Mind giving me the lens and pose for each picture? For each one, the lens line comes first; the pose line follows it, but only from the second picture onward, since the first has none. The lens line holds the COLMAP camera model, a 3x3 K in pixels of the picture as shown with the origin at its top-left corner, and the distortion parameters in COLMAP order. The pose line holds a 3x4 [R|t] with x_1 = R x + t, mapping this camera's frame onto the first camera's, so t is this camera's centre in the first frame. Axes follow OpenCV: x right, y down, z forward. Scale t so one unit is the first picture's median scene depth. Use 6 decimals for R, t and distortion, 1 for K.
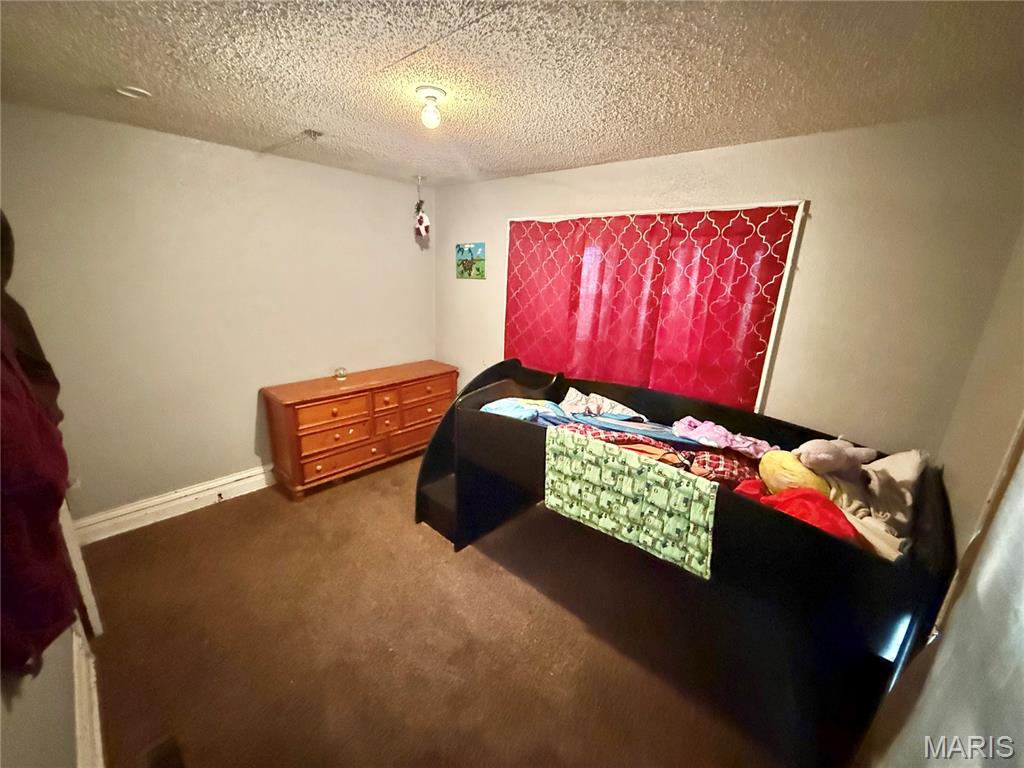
lens RADIAL K [[409.3, 0, 509.3], [0, 409.3, 384.9], [0, 0, 1]] dist [0.003056, 0.000114]
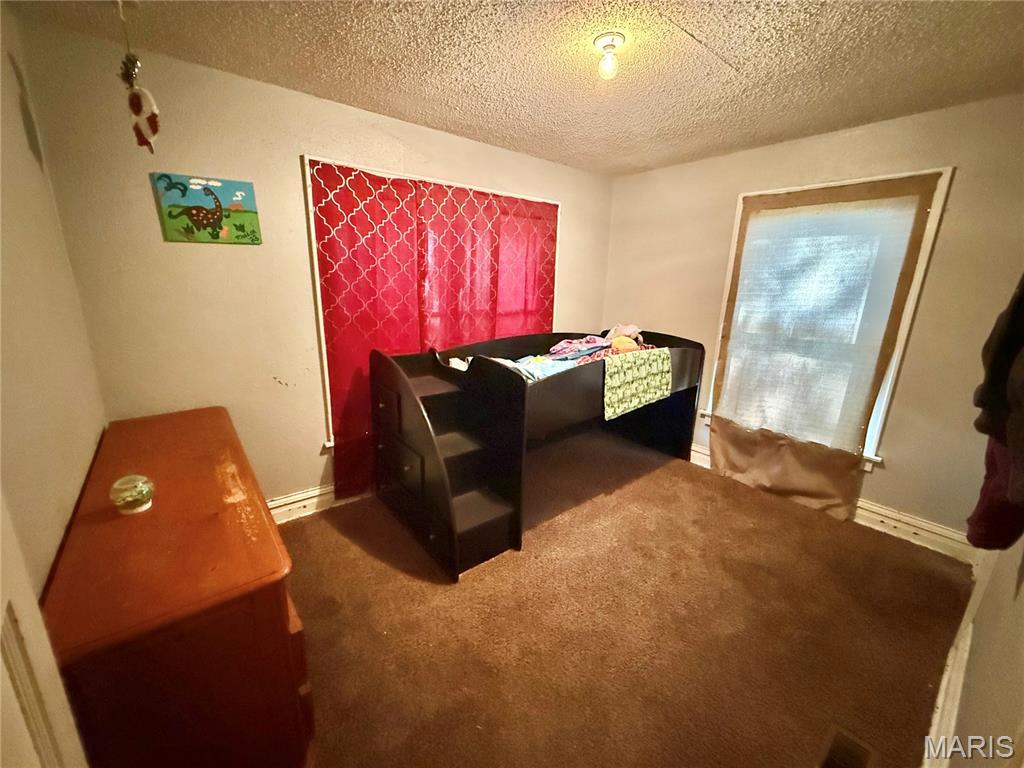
lens RADIAL K [[409.3, 0, 509.3], [0, 409.3, 384.9], [0, 0, 1]] dist [0.003056, 0.000114]
pose [[0.146169, -0.284894, 0.947349, -0.926218], [0.259481, 0.935146, 0.241188, -0.161937], [-0.954623, 0.210565, 0.210614, 0.799247]]
